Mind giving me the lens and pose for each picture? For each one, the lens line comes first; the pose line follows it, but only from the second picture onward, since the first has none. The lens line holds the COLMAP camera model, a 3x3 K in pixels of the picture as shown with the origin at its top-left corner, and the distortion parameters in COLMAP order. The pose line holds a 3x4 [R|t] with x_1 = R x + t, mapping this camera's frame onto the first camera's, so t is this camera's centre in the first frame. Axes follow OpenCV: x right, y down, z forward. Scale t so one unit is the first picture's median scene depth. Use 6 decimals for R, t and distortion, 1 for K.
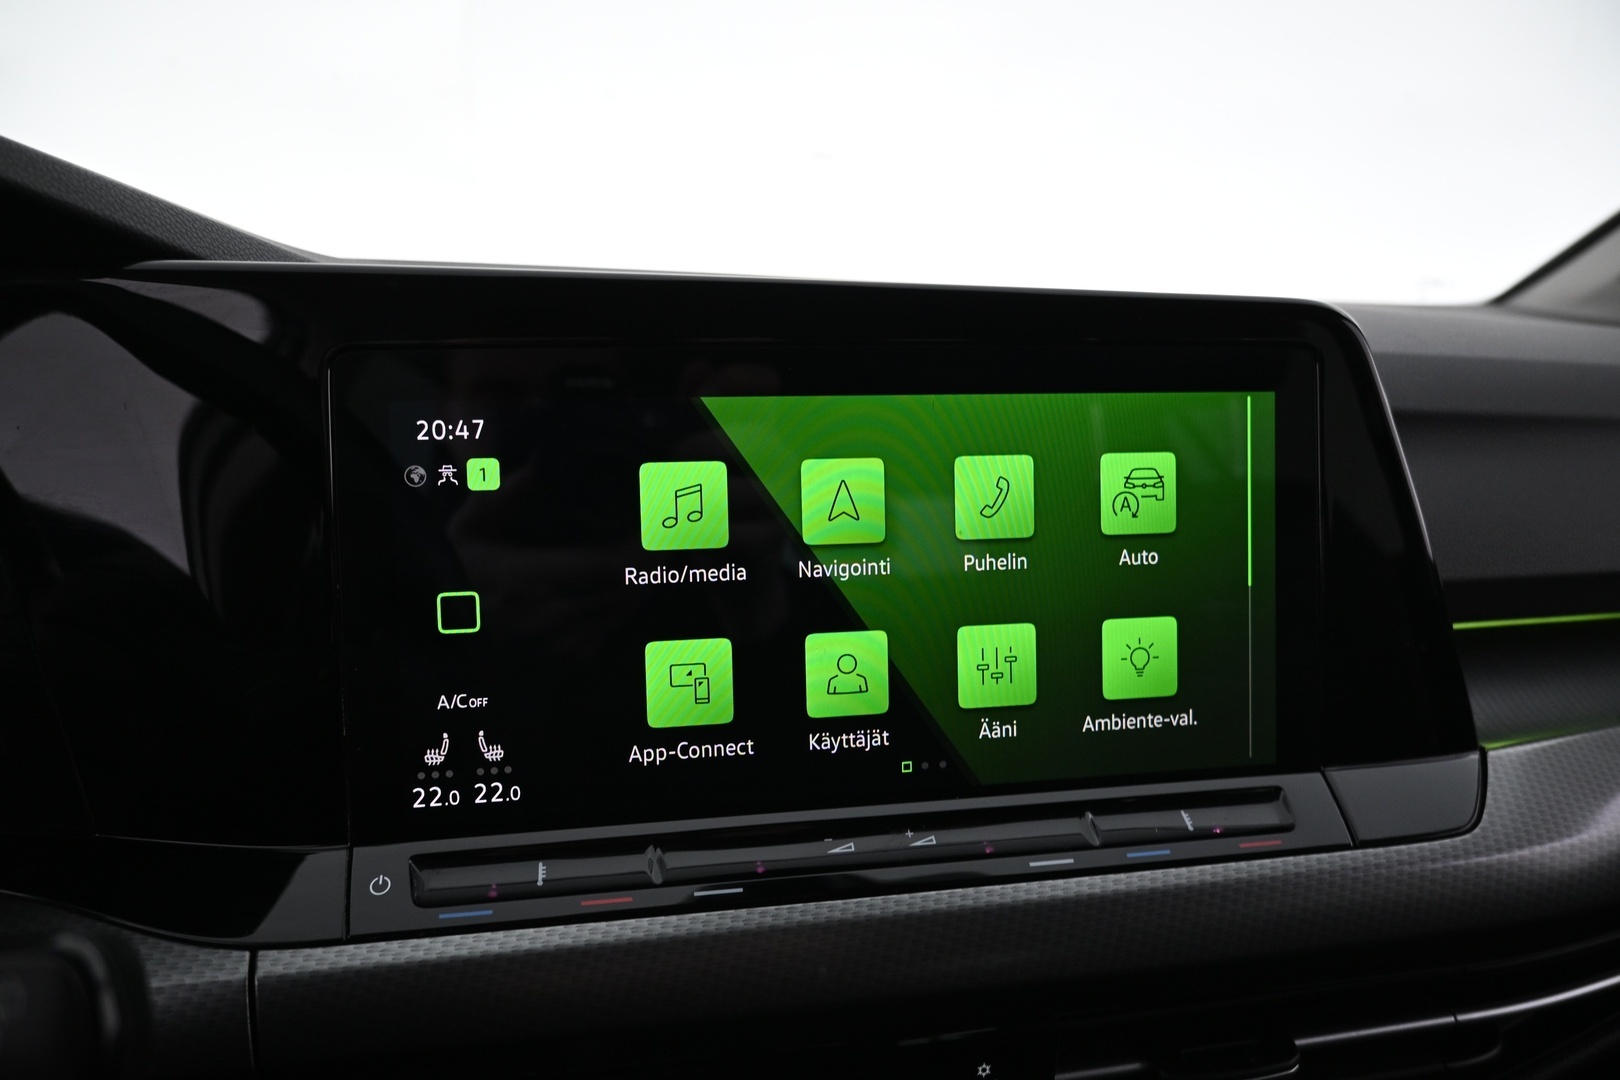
lens RADIAL K [[1118.4, 0, 804.2], [0, 1118.4, 540.5], [0, 0, 1]] dist [-0.010395, -0.000250]
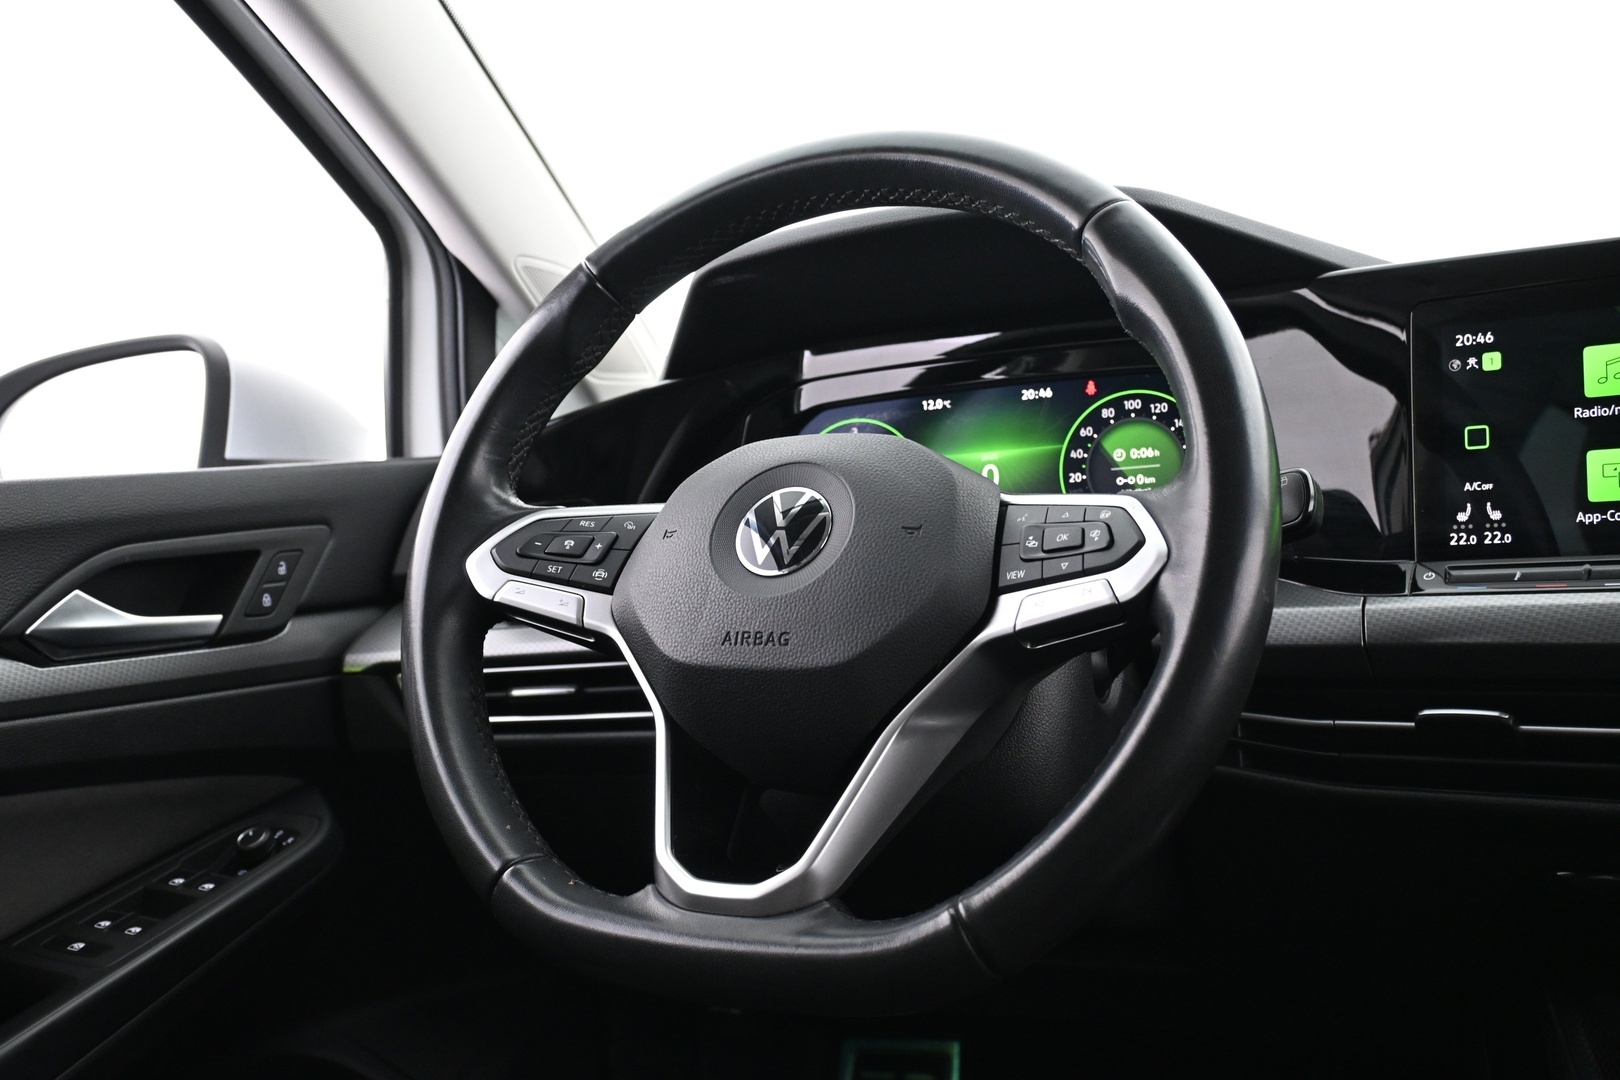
lens RADIAL K [[1627.4, 0, 811.8], [0, 1627.4, 537.3], [0, 0, 1]] dist [0.001468, 0.000000]
pose [[0.676289, -0.029607, -0.736041, 0.899610], [-0.061093, 0.993495, -0.096097, 0.543512], [0.734098, 0.109956, 0.670082, -1.547125]]
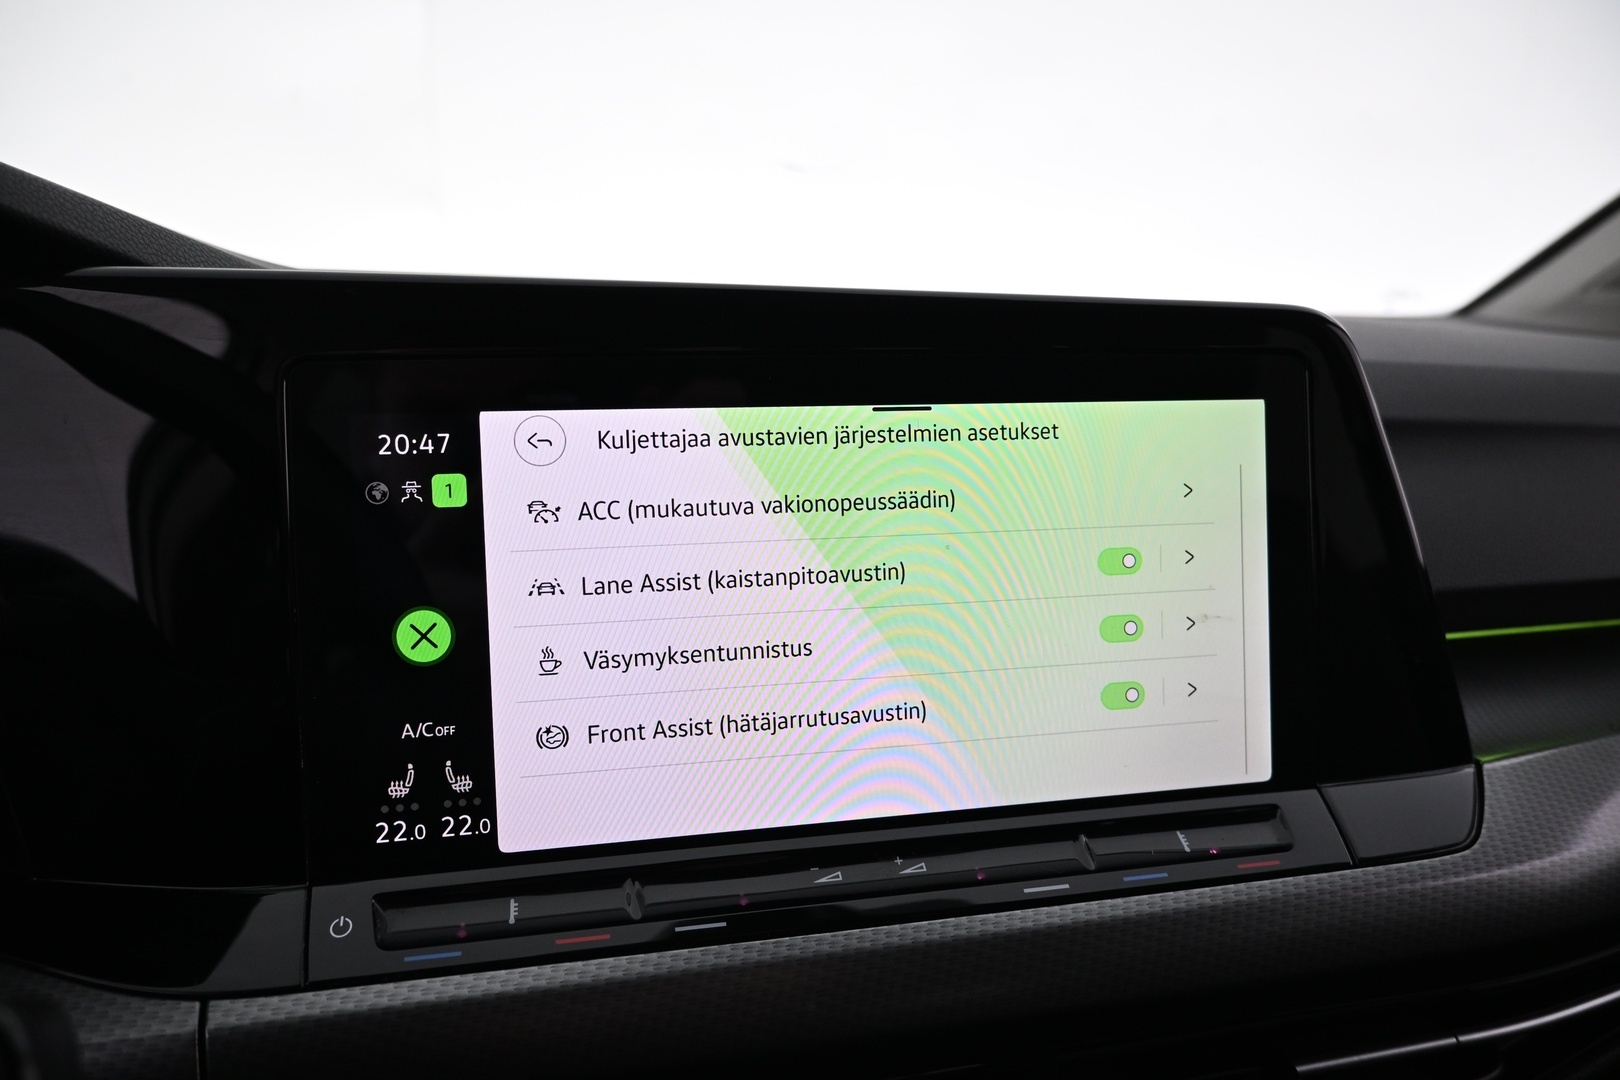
lens RADIAL K [[1118.4, 0, 807.7], [0, 1118.4, 537.5], [0, 0, 1]] dist [-0.010395, -0.000250]
pose [[0.999426, -0.009464, 0.032532, -0.013001], [0.010013, 0.999810, -0.016731, -0.000229], [-0.032367, 0.017047, 0.999331, 0.038777]]
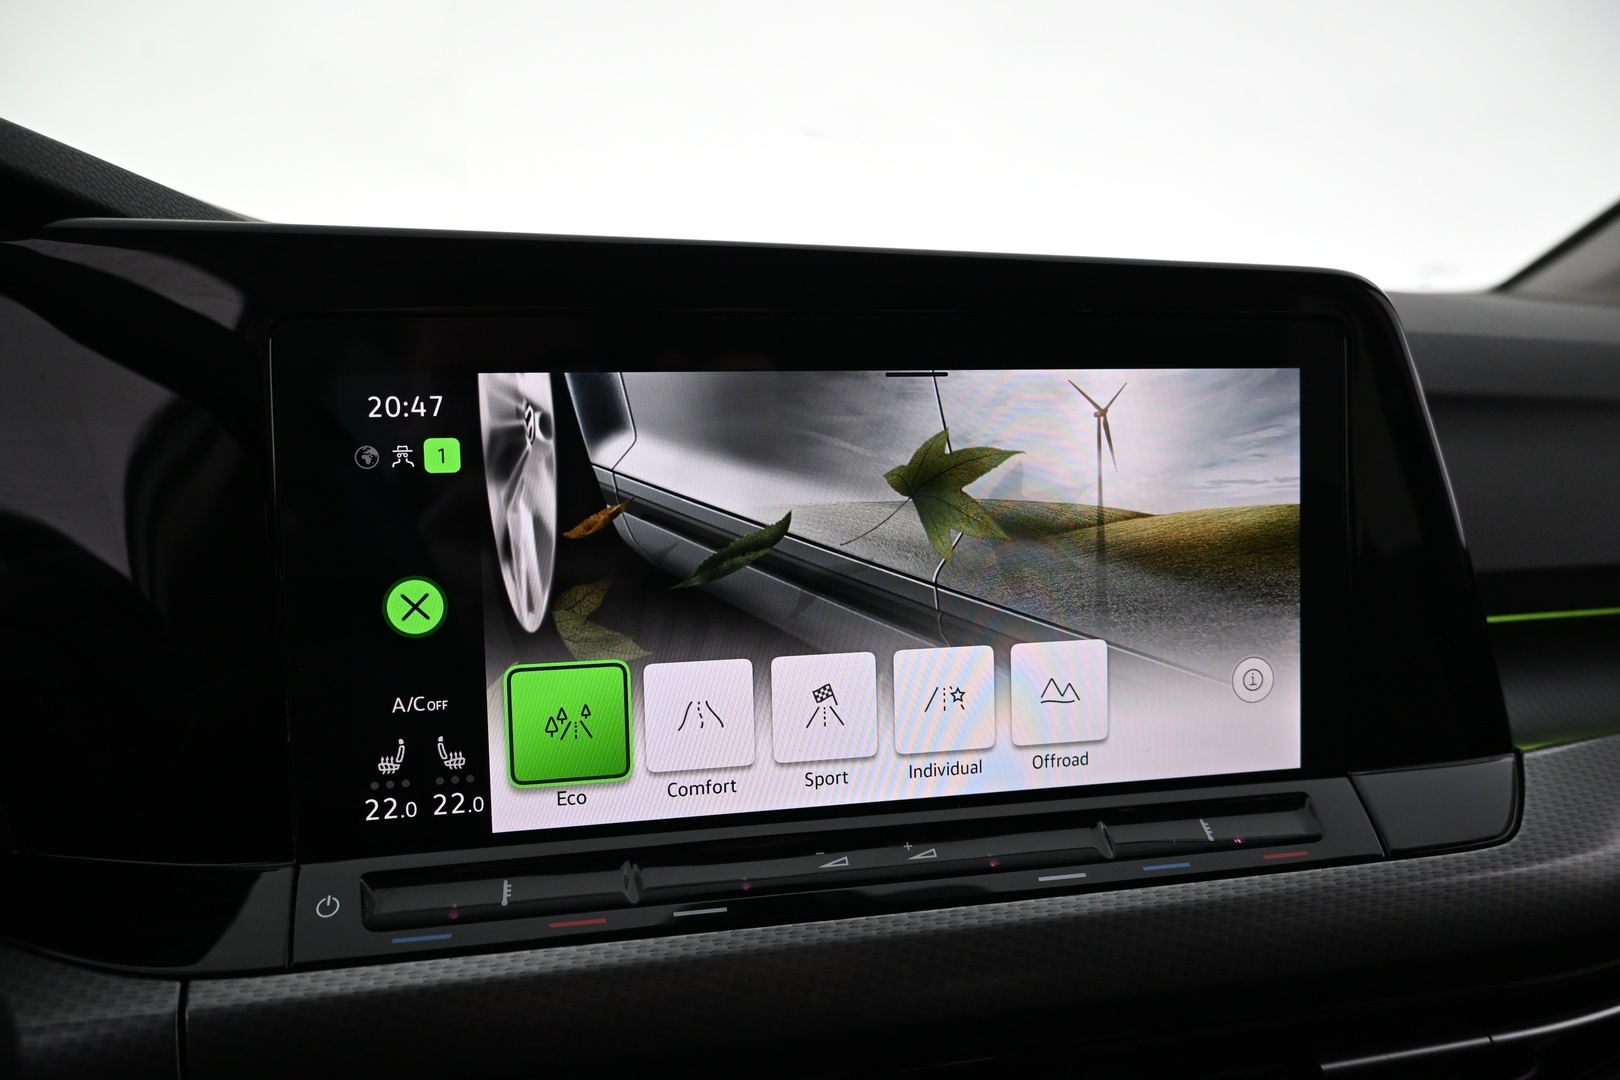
lens RADIAL K [[1118.4, 0, 808.9], [0, 1118.4, 540.0], [0, 0, 1]] dist [-0.010395, -0.000250]
pose [[0.999894, -0.000920, 0.014553, -0.000848], [0.000892, 0.999998, 0.001925, 0.008286], [-0.014555, -0.001912, 0.999892, 0.082081]]
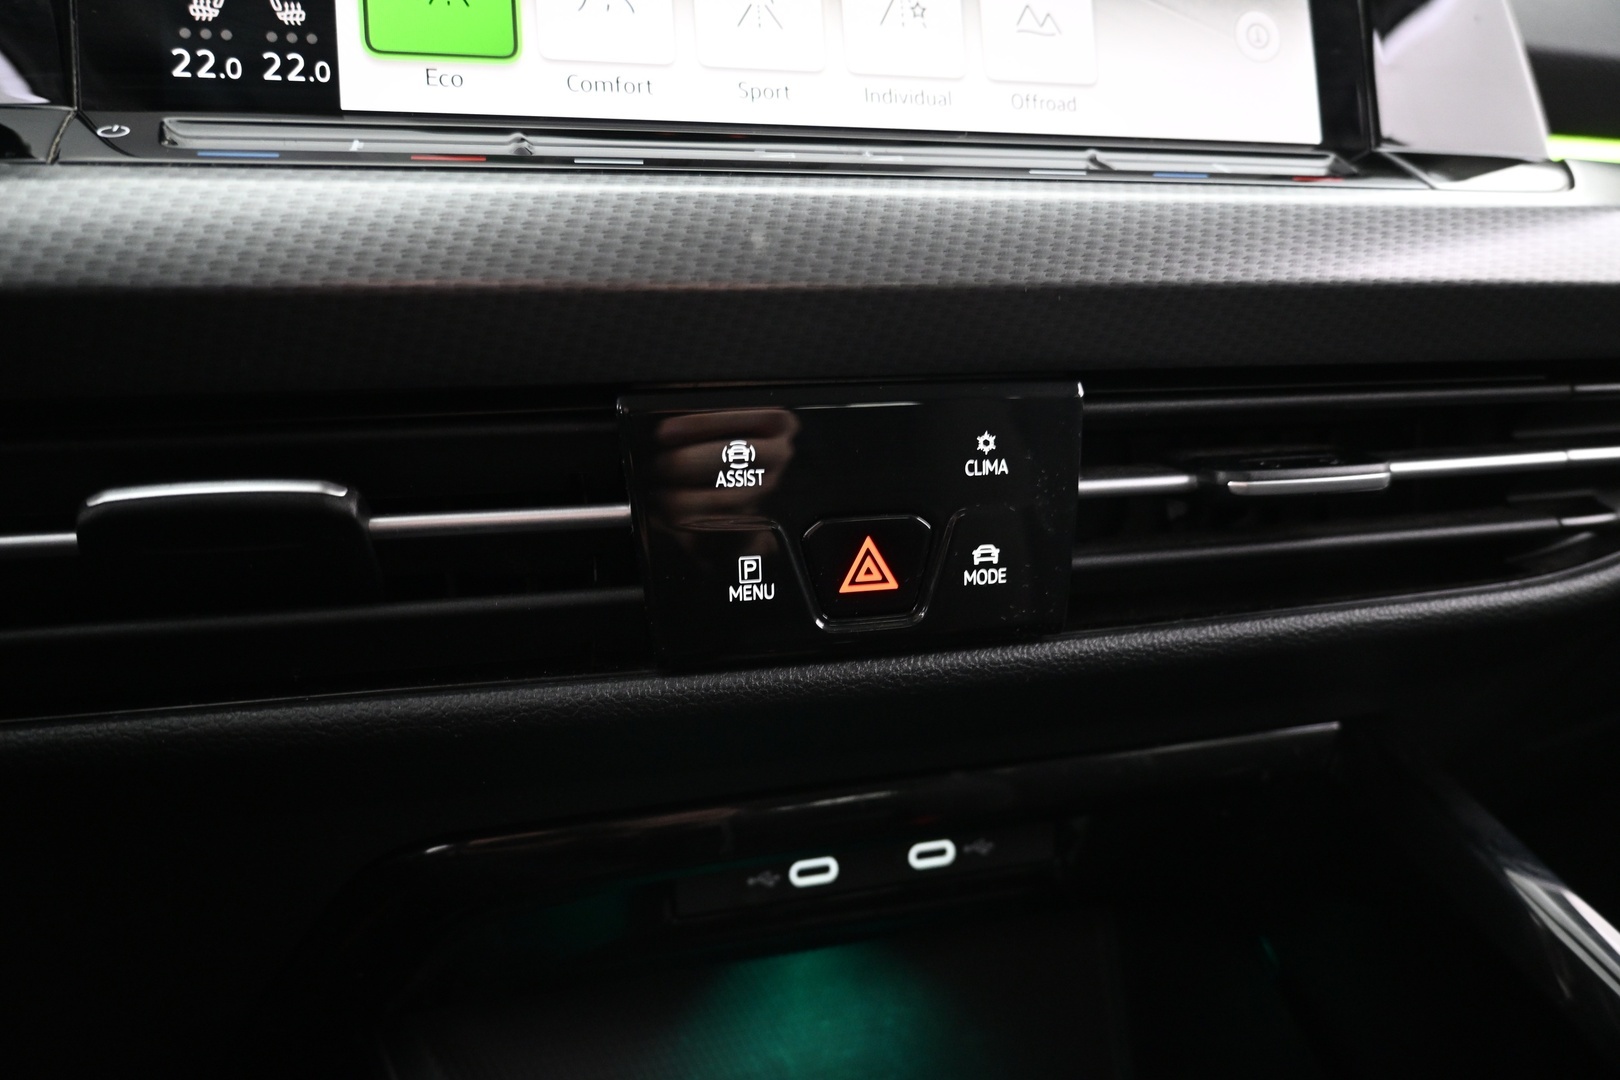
lens RADIAL K [[1118.4, 0, 814.9], [0, 1118.4, 548.4], [0, 0, 1]] dist [-0.010395, -0.000250]
pose [[0.996511, -0.040457, 0.073004, -0.006891], [0.046461, 0.995507, -0.082502, 0.610685], [-0.069338, 0.085606, 0.993913, 0.291741]]
